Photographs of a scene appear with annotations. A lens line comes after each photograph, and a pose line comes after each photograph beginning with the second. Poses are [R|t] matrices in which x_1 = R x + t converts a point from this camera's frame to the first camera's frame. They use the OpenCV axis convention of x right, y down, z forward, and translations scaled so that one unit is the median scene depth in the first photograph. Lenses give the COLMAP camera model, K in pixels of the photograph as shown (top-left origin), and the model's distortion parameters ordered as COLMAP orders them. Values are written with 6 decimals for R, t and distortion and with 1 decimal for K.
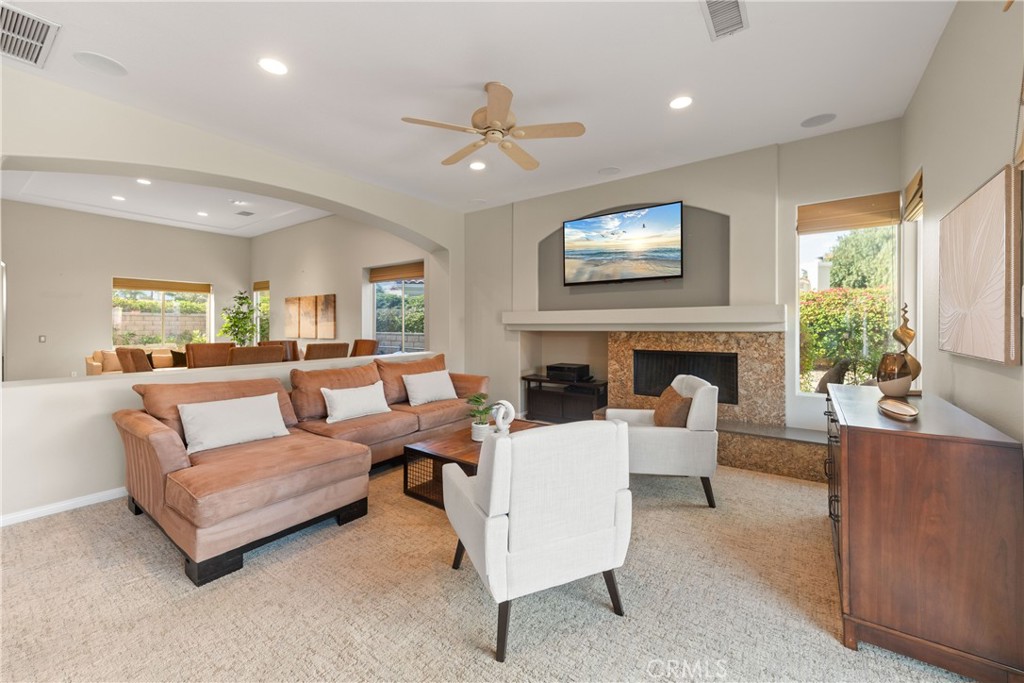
lens RADIAL K [[405.1, 0, 520.7], [0, 405.1, 326.6], [0, 0, 1]] dist [0.012271, -0.003949]
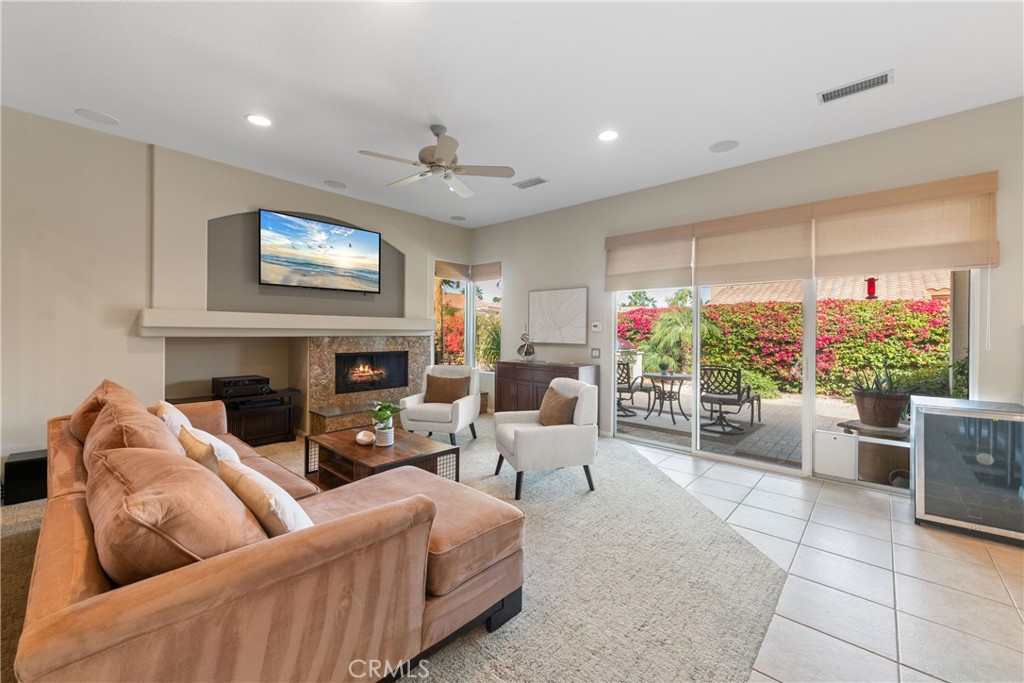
lens RADIAL K [[405.1, 0, 512.8], [0, 405.1, 335.2], [0, 0, 1]] dist [0.012271, -0.003949]
pose [[0.112064, -0.002807, 0.993697, -0.767408], [-0.005525, 0.999979, 0.003448, 0.001894], [-0.993686, -0.005877, 0.112046, 0.413013]]
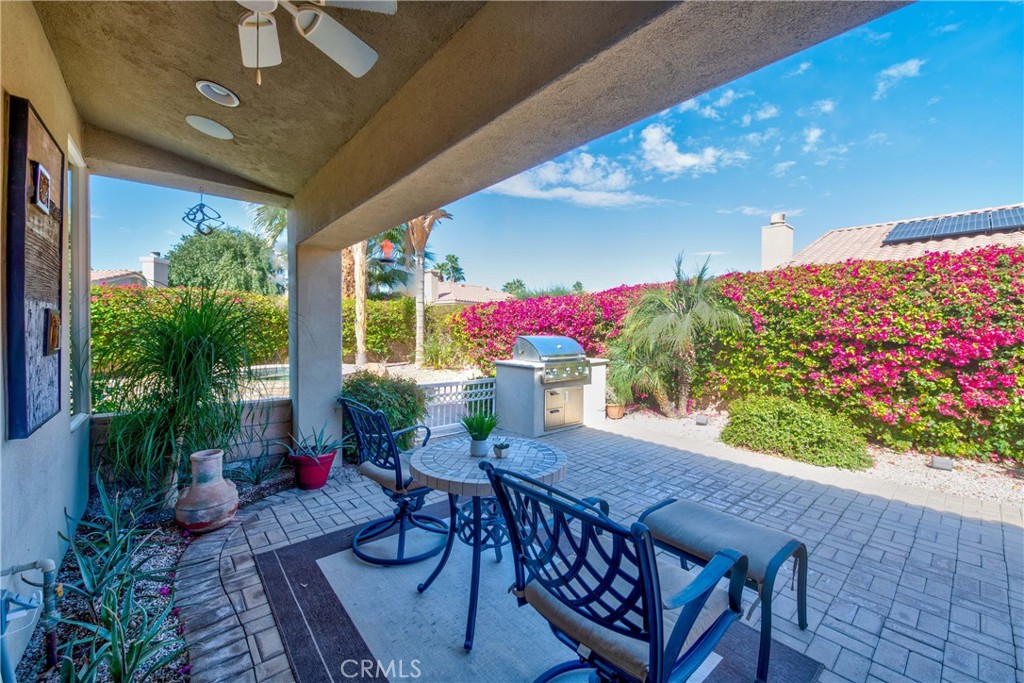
lens RADIAL K [[405.1, 0, 520.1], [0, 405.1, 336.7], [0, 0, 1]] dist [0.012271, -0.003949]
pose [[0.227732, -0.015854, 0.973595, 0.231362], [-0.003556, 0.999847, 0.017113, 0.004747], [-0.973717, -0.007359, 0.227641, -0.075072]]
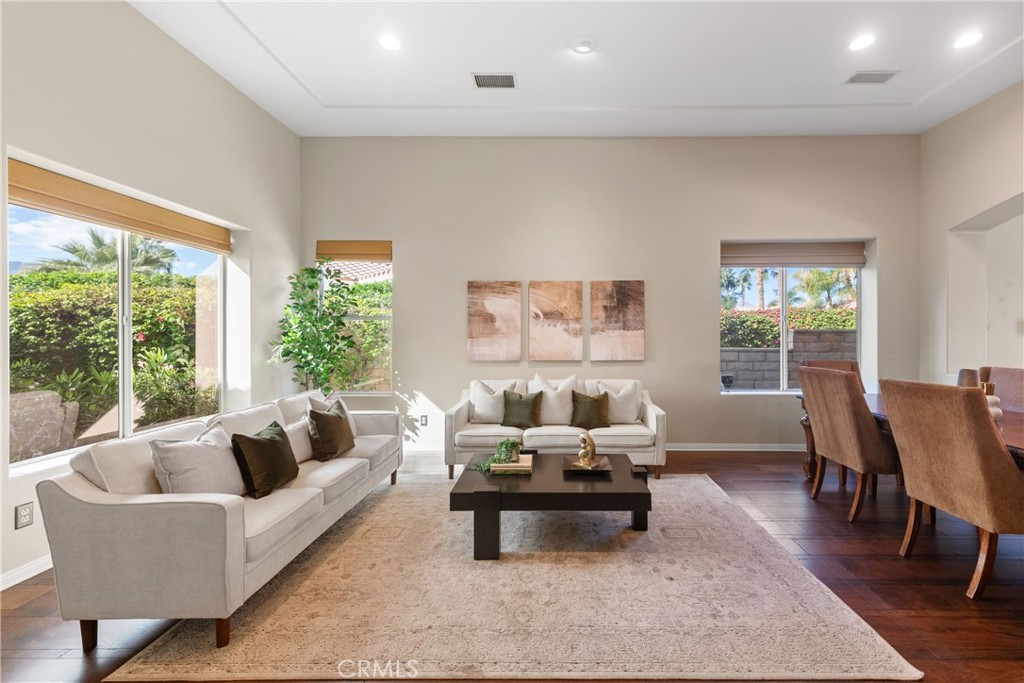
lens RADIAL K [[405.1, 0, 552.2], [0, 405.1, 340.4], [0, 0, 1]] dist [0.012271, -0.003949]
pose [[0.819044, -0.008671, 0.573665, -1.602030], [0.005383, 0.999958, 0.007429, -0.005140], [-0.573705, -0.002996, 0.819056, 1.112153]]
